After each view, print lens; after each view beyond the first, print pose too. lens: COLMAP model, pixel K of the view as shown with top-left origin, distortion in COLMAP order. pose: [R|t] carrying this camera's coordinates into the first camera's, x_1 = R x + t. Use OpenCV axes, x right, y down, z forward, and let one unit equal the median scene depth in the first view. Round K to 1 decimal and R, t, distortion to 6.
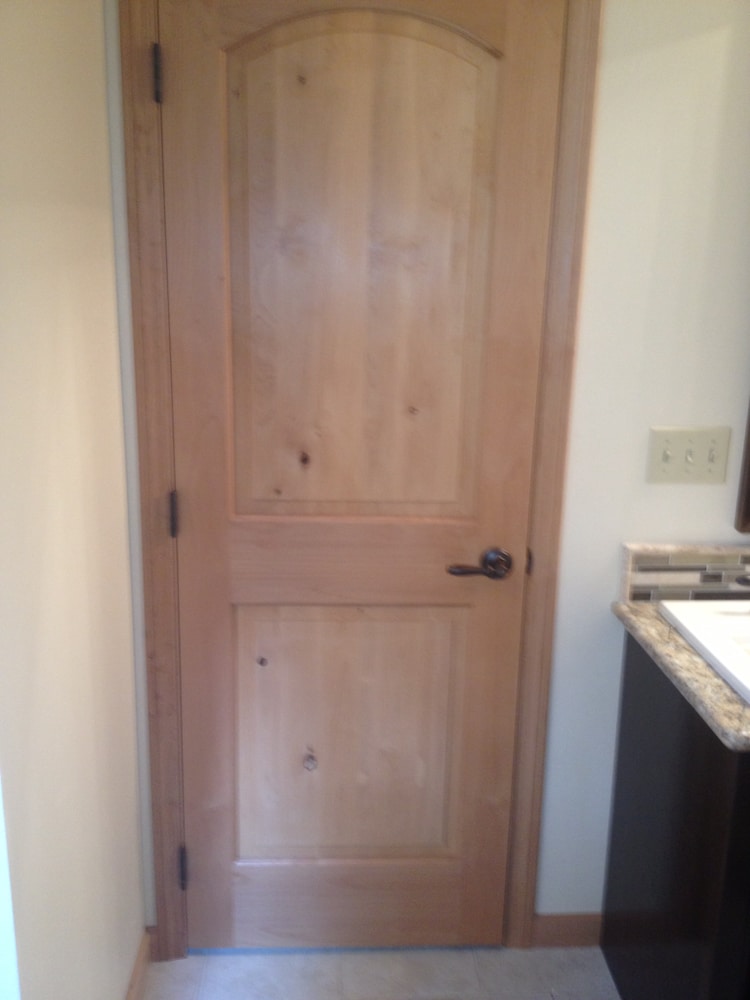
lens RADIAL K [[930.2, 0, 375.0], [0, 930.2, 500.0], [0, 0, 1]] dist [0.128068, -0.288662]
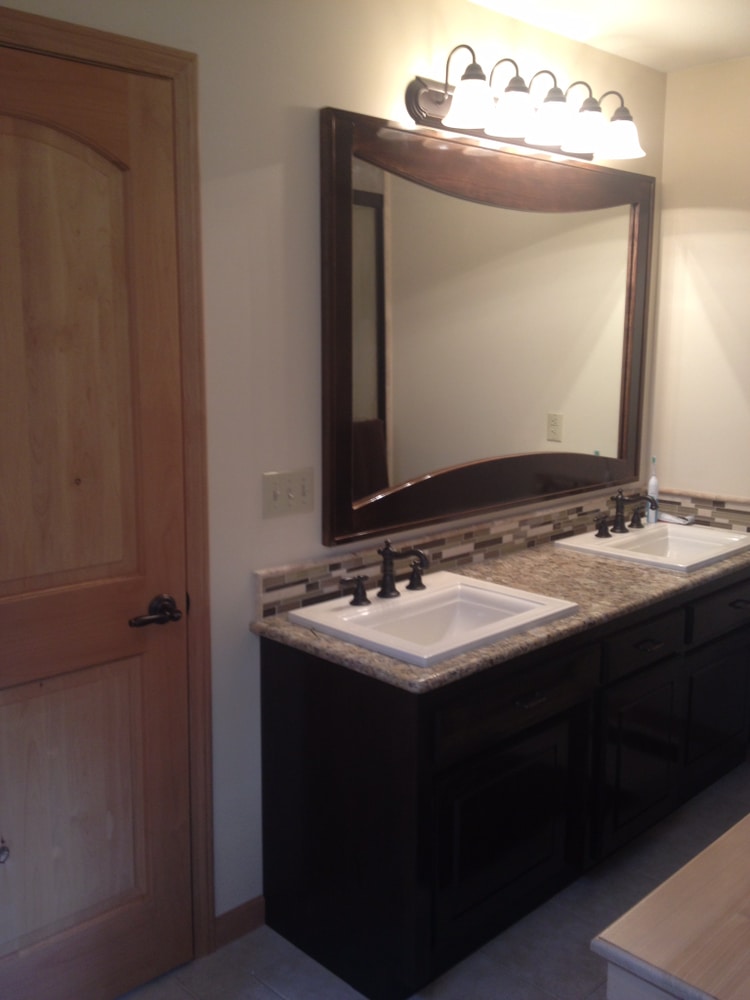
lens RADIAL K [[936.6, 0, 373.5], [0, 936.6, 495.4], [0, 0, 1]] dist [0.115193, -0.290698]
pose [[0.752735, -0.124158, 0.646509, -0.394019], [0.164752, 0.986332, -0.002403, -0.022089], [-0.637374, 0.108322, 0.762902, -0.029248]]
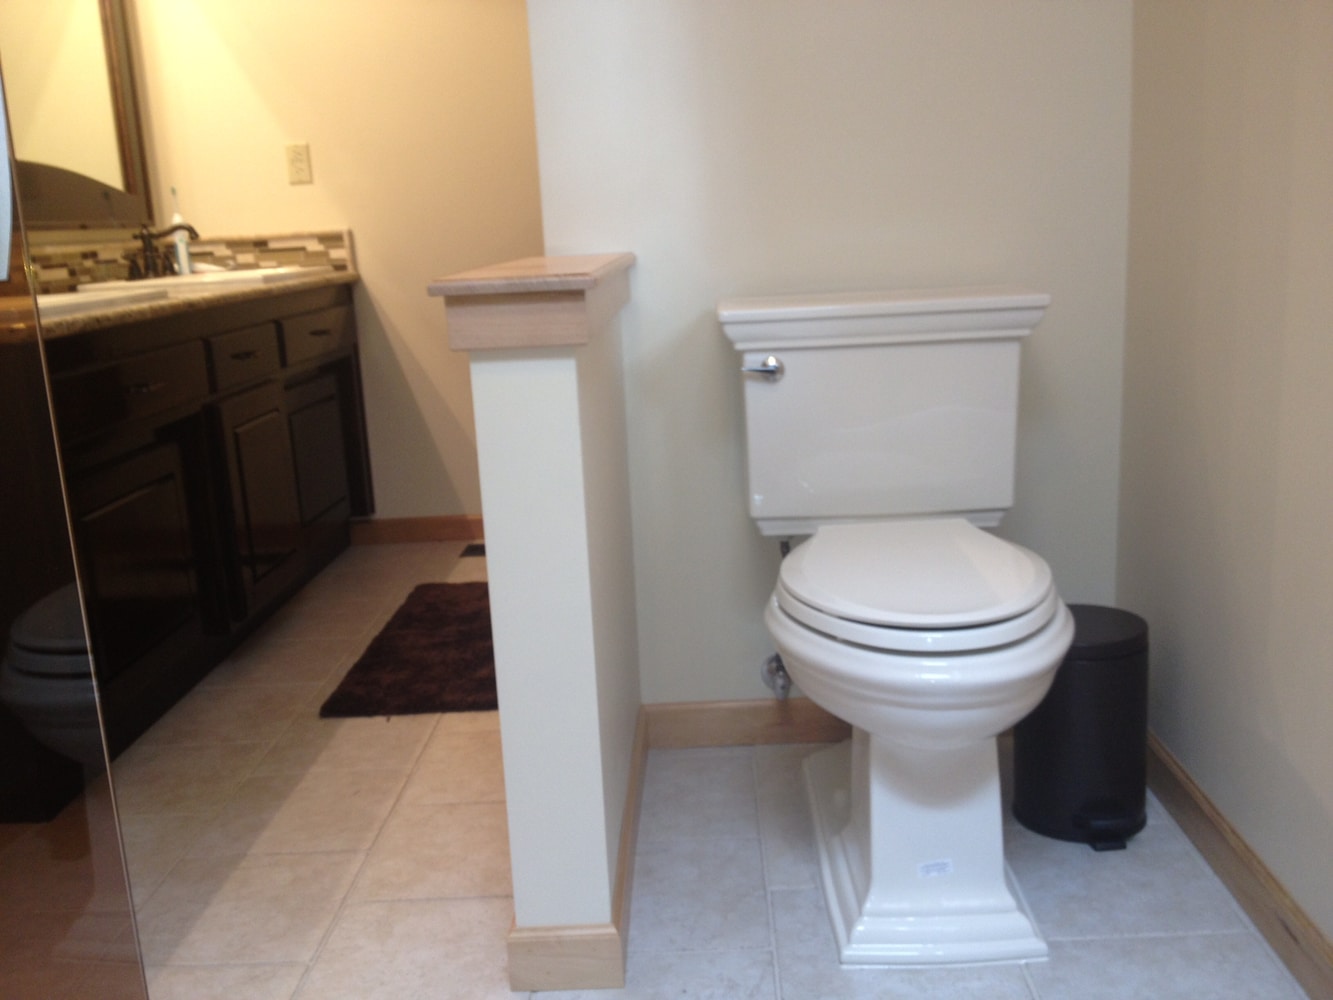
lens RADIAL K [[1248.5, 0, 666.5], [0, 1248.5, 500.0], [0, 0, 1]] dist [0.115193, -0.290698]
pose [[0.082420, -0.227811, 0.970211, -0.692121], [0.291744, 0.936390, 0.195086, 0.269839], [-0.952939, 0.266974, 0.143640, 0.142406]]
